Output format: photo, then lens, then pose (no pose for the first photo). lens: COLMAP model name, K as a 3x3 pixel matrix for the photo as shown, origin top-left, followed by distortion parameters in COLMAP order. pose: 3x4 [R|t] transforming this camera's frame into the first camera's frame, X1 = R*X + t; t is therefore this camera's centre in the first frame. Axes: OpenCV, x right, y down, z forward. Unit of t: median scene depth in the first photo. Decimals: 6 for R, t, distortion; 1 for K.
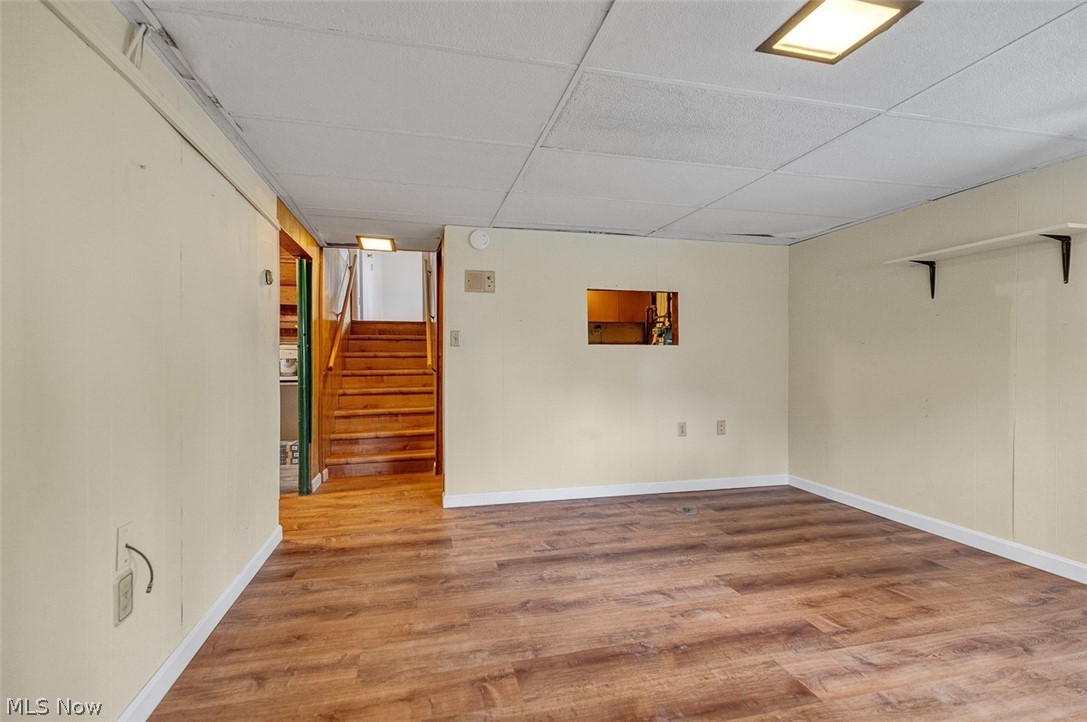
lens RADIAL K [[493.1, 0, 547.0], [0, 493.1, 368.4], [0, 0, 1]] dist [0.014622, -0.000366]
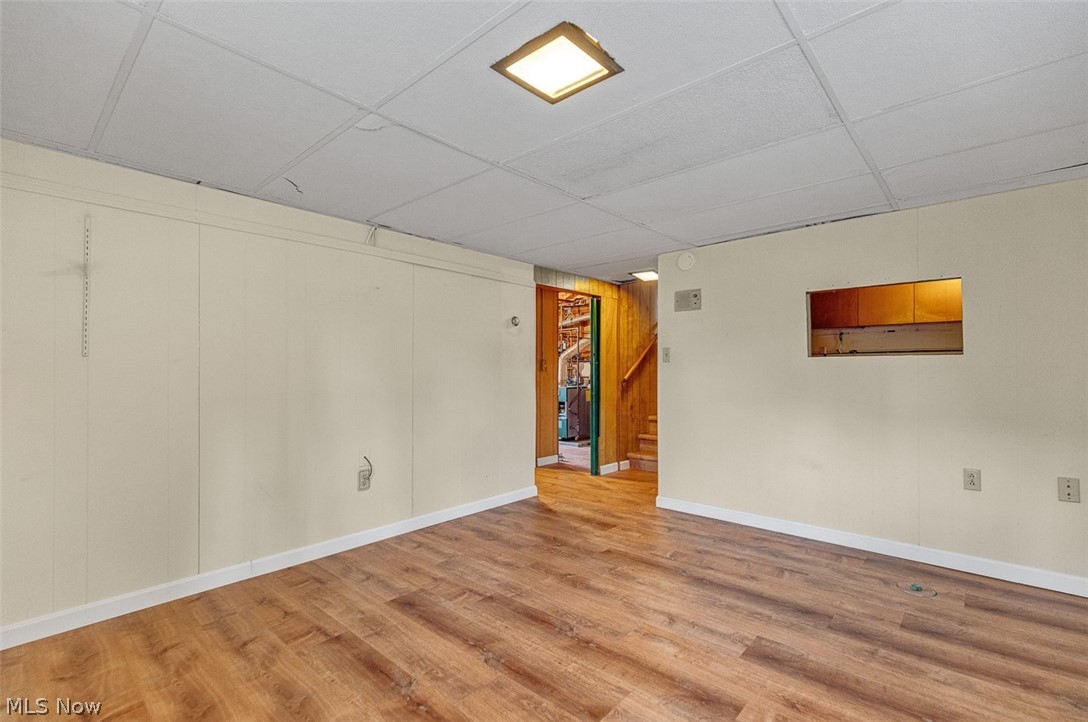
lens RADIAL K [[493.6, 0, 547.5], [0, 493.6, 368.4], [0, 0, 1]] dist [0.014622, -0.000366]
pose [[0.566356, -0.003879, -0.824152, 0.694272], [-0.015489, 0.999762, -0.015349, -0.011014], [0.824015, 0.021458, 0.566161, 0.188368]]
